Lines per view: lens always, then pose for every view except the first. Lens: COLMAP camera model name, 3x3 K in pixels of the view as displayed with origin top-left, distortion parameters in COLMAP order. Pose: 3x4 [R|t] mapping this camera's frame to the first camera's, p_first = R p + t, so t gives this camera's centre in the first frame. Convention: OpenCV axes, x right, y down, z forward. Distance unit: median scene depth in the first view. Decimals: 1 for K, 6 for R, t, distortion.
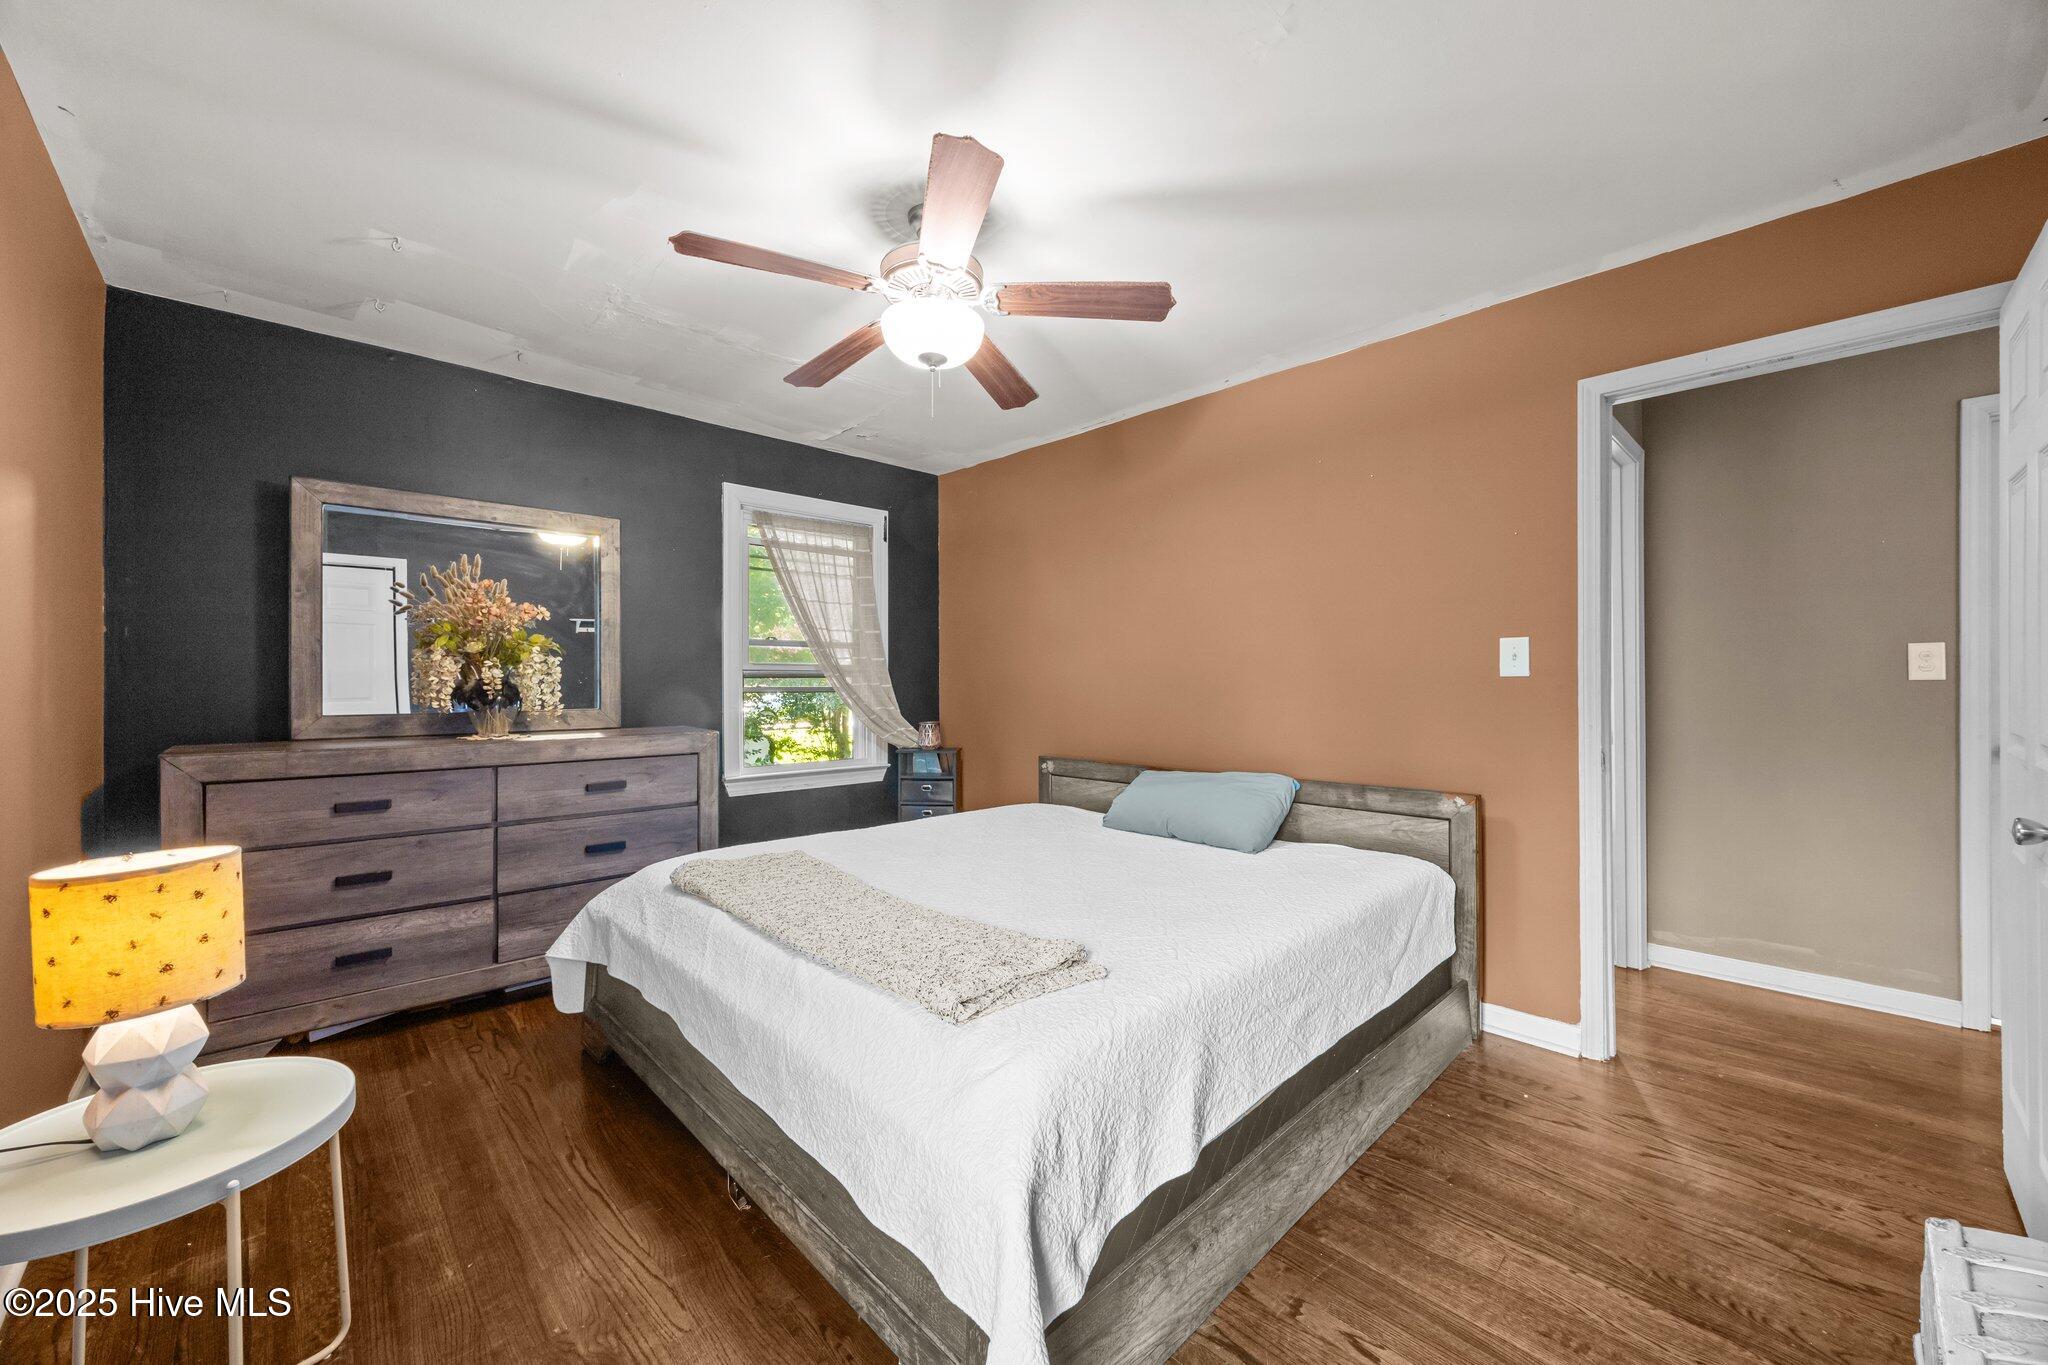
lens RADIAL K [[788.9, 0, 1033.1], [0, 788.9, 677.5], [0, 0, 1]] dist [-0.001945, -0.000246]
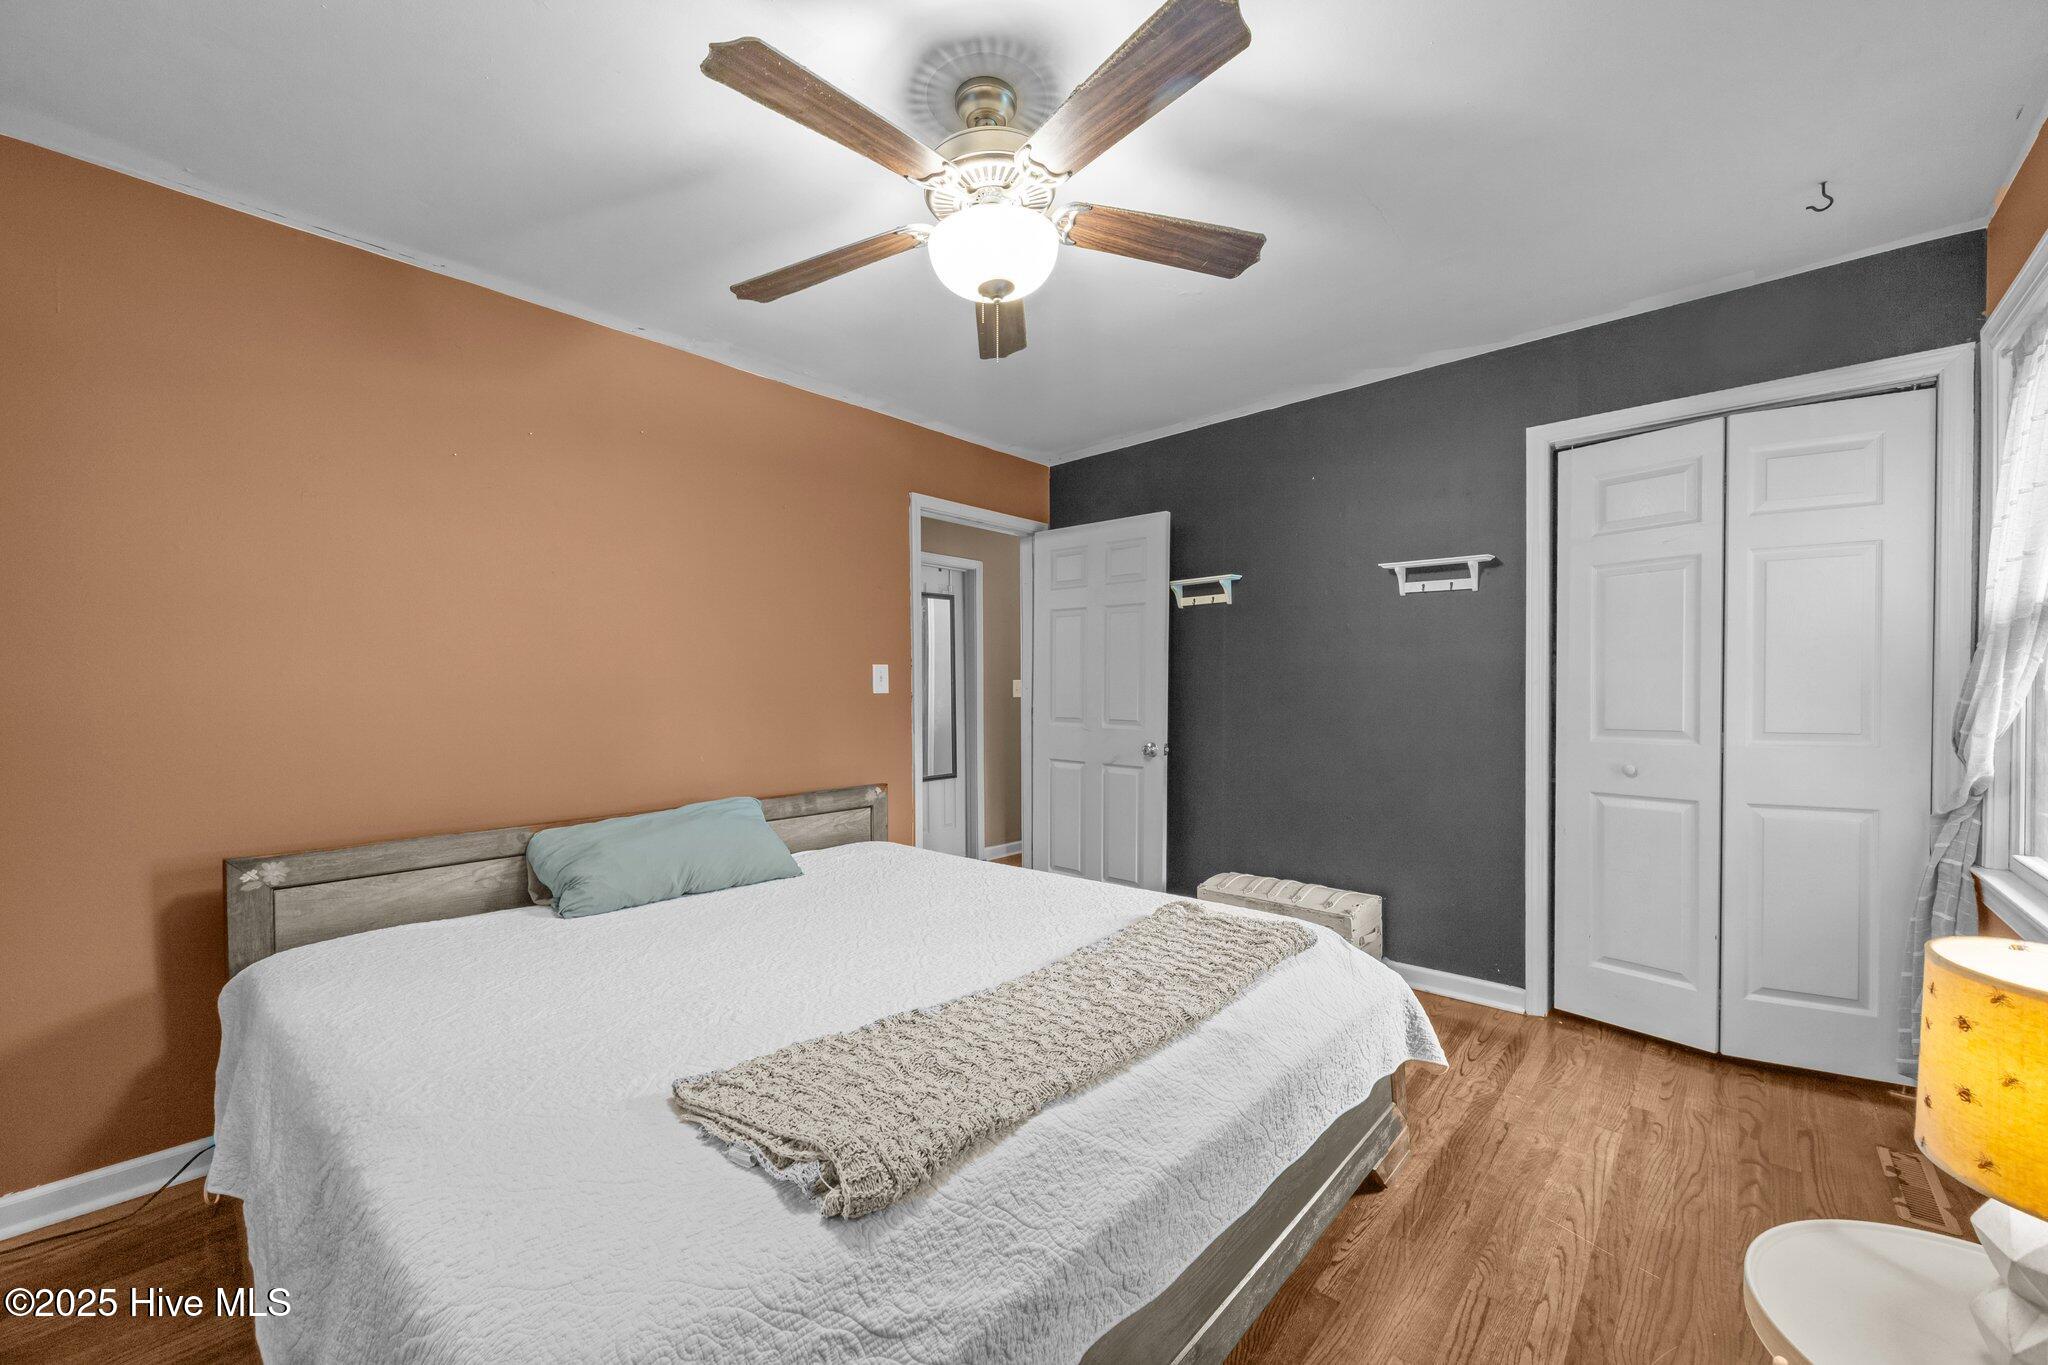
lens RADIAL K [[788.9, 0, 1034.1], [0, 788.9, 695.4], [0, 0, 1]] dist [-0.001945, -0.000246]
pose [[-0.071870, -0.002337, 0.997411, -0.735587], [-0.002682, 0.999994, 0.002150, -0.001235], [-0.997410, -0.002521, -0.071876, 0.811768]]
